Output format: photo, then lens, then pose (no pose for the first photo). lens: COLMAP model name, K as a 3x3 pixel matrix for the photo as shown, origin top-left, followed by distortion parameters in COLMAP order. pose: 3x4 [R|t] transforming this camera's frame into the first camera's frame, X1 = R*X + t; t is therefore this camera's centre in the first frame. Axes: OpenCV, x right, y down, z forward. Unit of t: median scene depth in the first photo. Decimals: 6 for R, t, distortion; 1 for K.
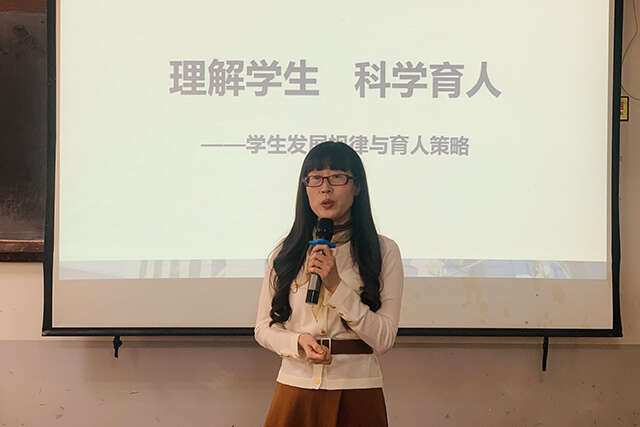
lens RADIAL K [[958.5, 0, 320.0], [0, 958.5, 213.5], [0, 0, 1]] dist [0.094163, 0.008123]
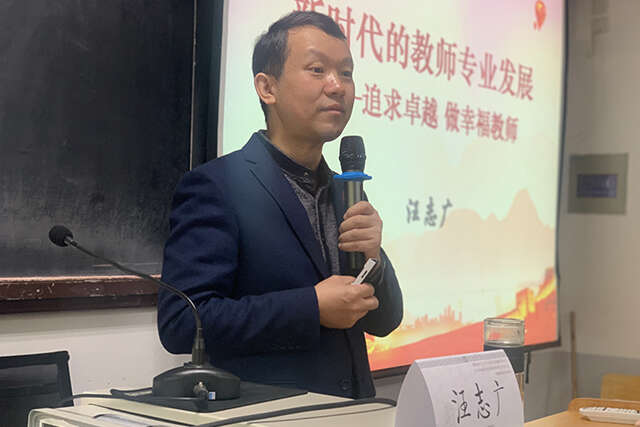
lens RADIAL K [[958.5, 0, 320.0], [0, 958.5, 213.5], [0, 0, 1]] dist [0.094163, 0.008123]
pose [[0.616409, 0.025581, 0.787010, -0.764848], [-0.020495, 0.999655, -0.016441, -0.006995], [-0.787159, -0.005996, 0.616721, 0.488753]]
